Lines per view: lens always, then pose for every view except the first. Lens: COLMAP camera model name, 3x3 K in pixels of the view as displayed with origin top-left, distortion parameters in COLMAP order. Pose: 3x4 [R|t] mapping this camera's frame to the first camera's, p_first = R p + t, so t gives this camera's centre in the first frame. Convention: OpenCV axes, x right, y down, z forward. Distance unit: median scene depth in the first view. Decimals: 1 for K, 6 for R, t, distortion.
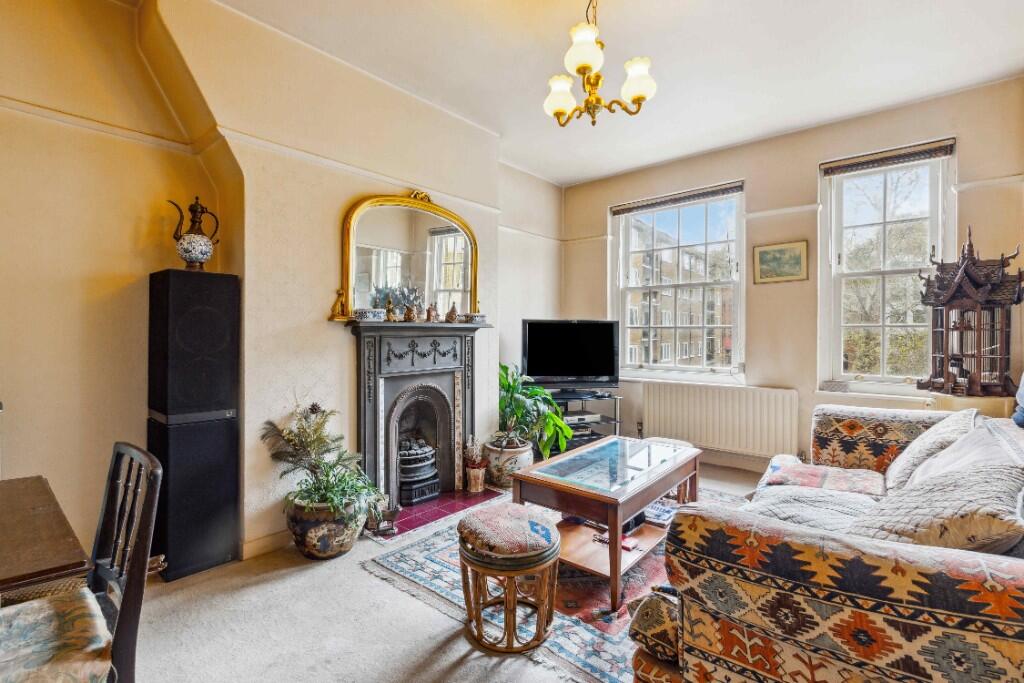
lens RADIAL K [[458.5, 0, 512.0], [0, 458.5, 341.5], [0, 0, 1]] dist [-0.001026, -0.000270]
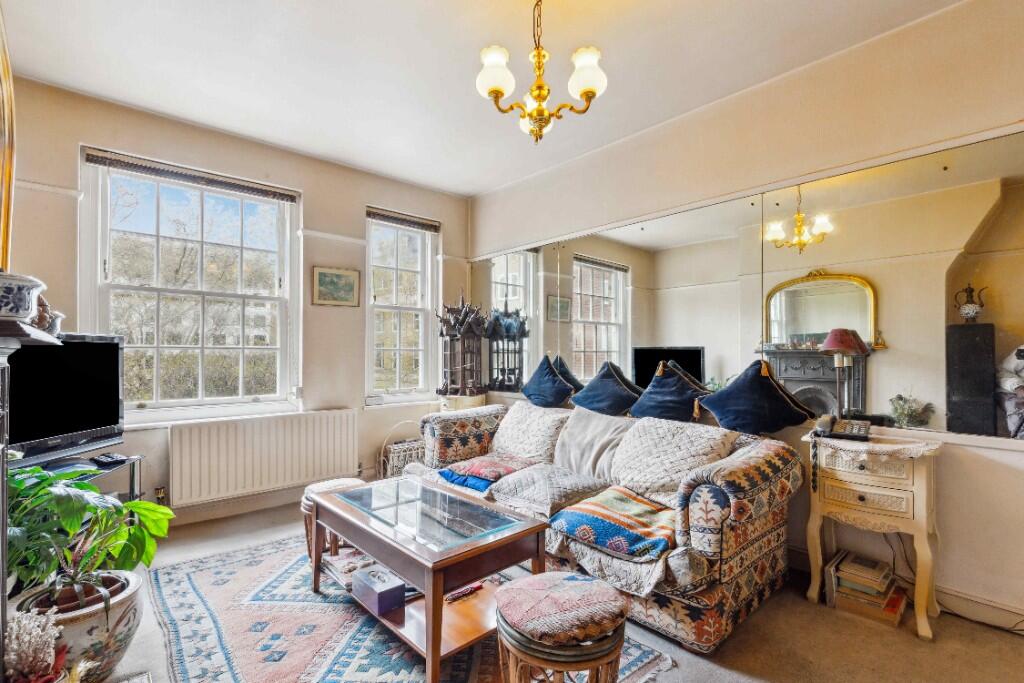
lens RADIAL K [[470.6, 0, 520.3], [0, 470.6, 351.4], [0, 0, 1]] dist [0.000228, -0.000873]
pose [[0.100375, -0.012782, 0.994868, -0.415727], [0.015751, 0.999813, 0.011257, -0.031515], [-0.994825, 0.014540, 0.100558, 0.469532]]
